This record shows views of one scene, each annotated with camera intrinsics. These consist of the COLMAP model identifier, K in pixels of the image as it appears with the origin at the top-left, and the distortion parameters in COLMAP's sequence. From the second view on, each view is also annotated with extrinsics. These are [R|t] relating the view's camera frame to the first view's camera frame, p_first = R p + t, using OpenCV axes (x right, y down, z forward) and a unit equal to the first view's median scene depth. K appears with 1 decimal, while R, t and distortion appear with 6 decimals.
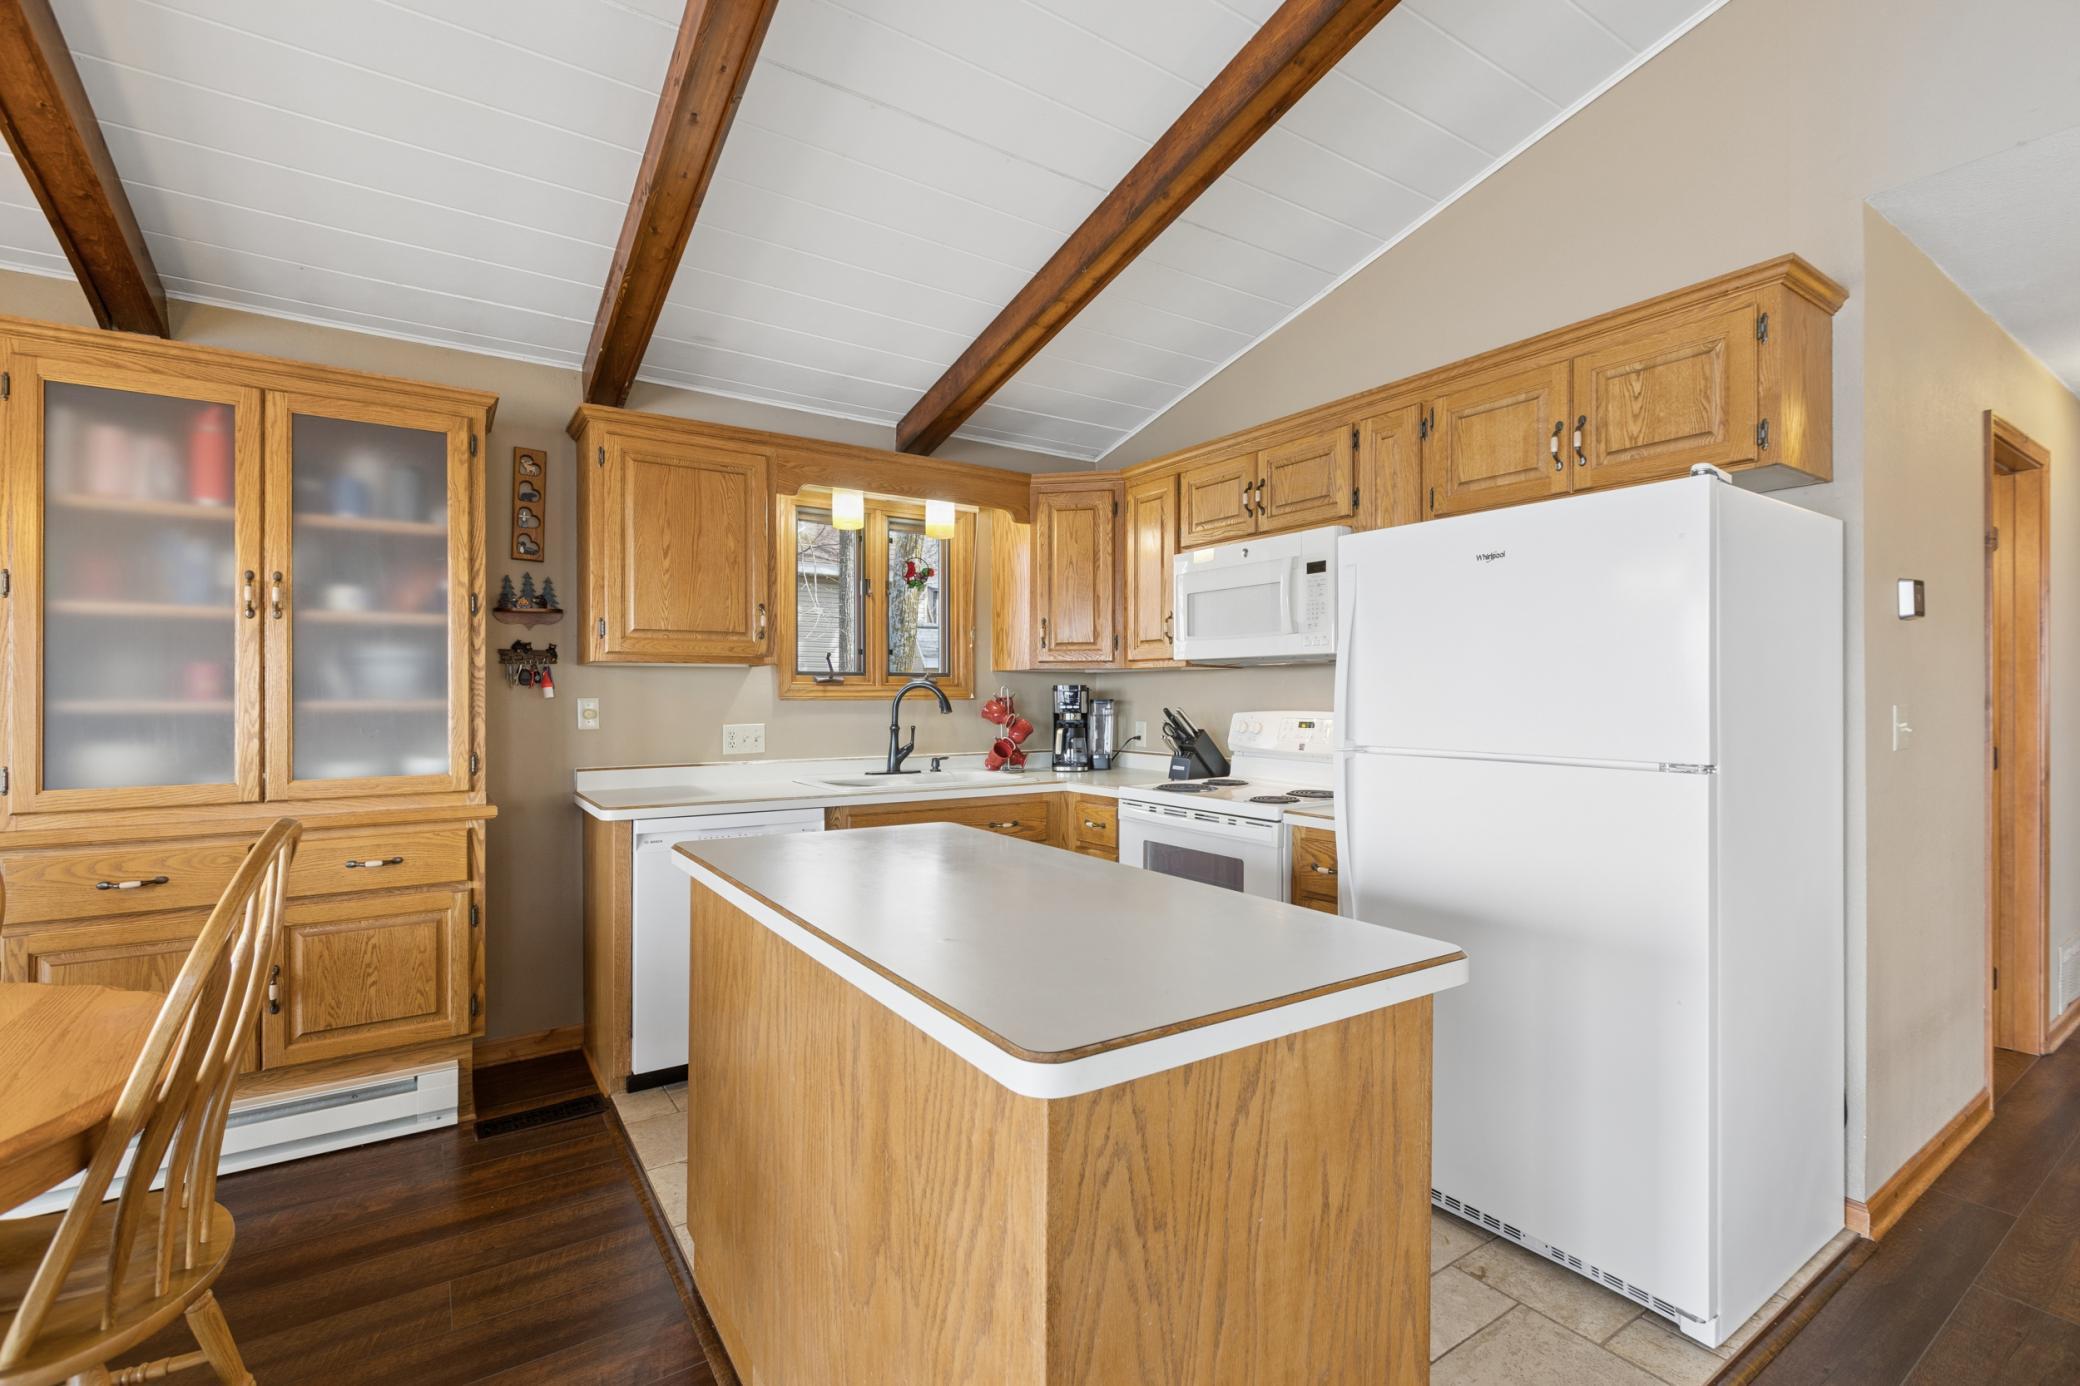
lens RADIAL K [[928.0, 0, 1037.1], [0, 928.0, 693.6], [0, 0, 1]] dist [-0.000317, -0.000602]
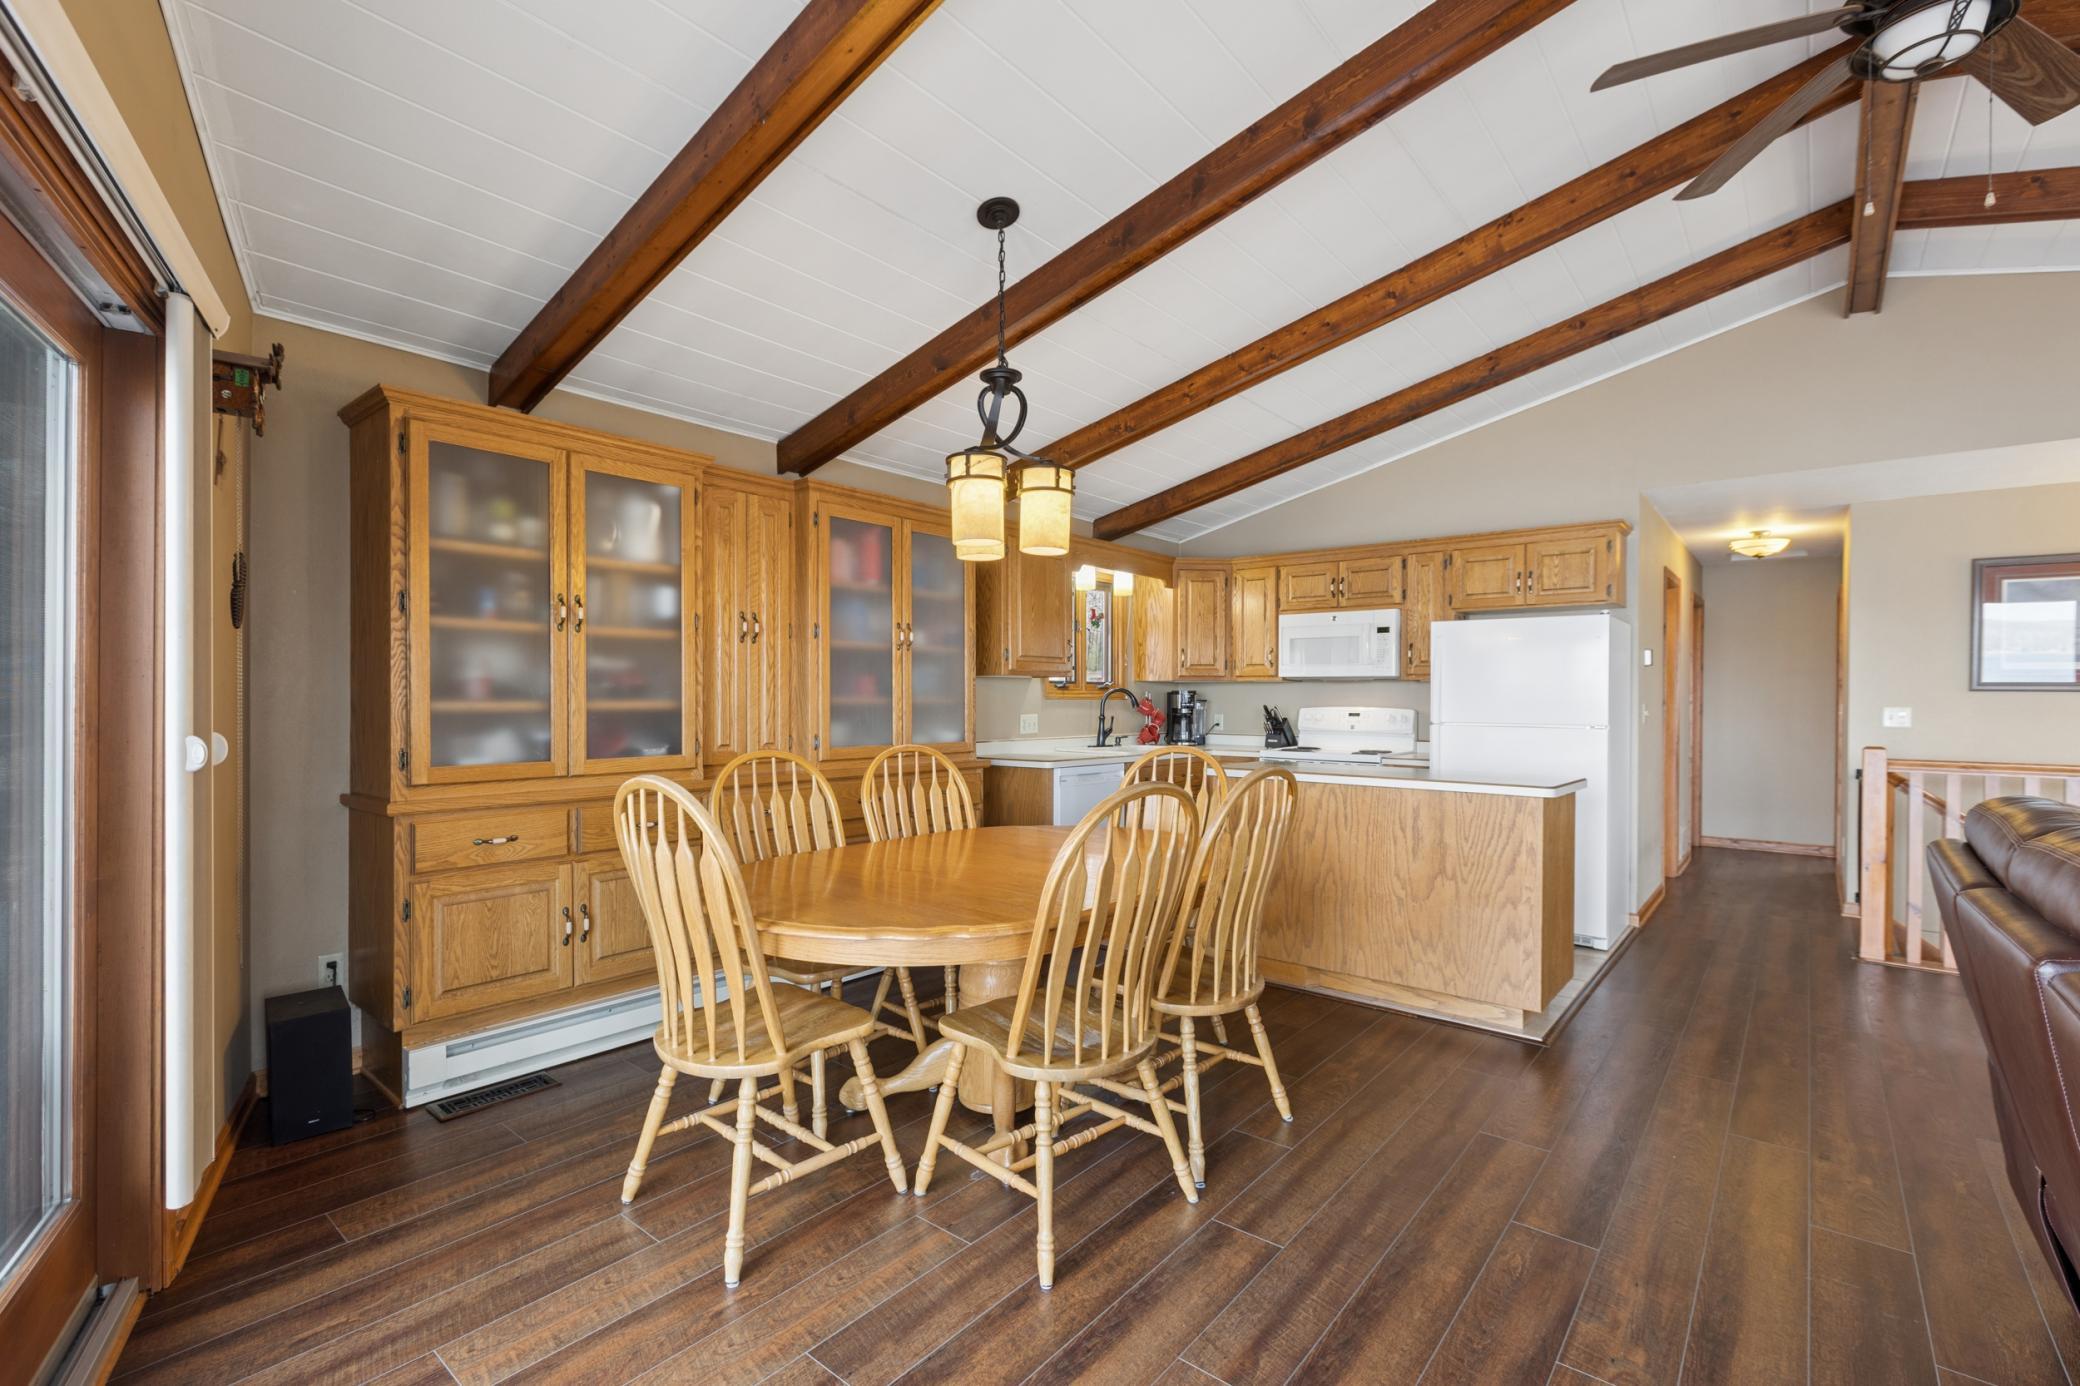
lens RADIAL K [[928.0, 0, 1042.8], [0, 928.0, 698.0], [0, 0, 1]] dist [-0.000317, -0.000602]
pose [[0.960724, 0.005142, 0.277458, -0.713797], [-0.005992, 0.999980, 0.002218, 0.001559], [-0.277441, -0.003793, 0.960735, -0.497971]]
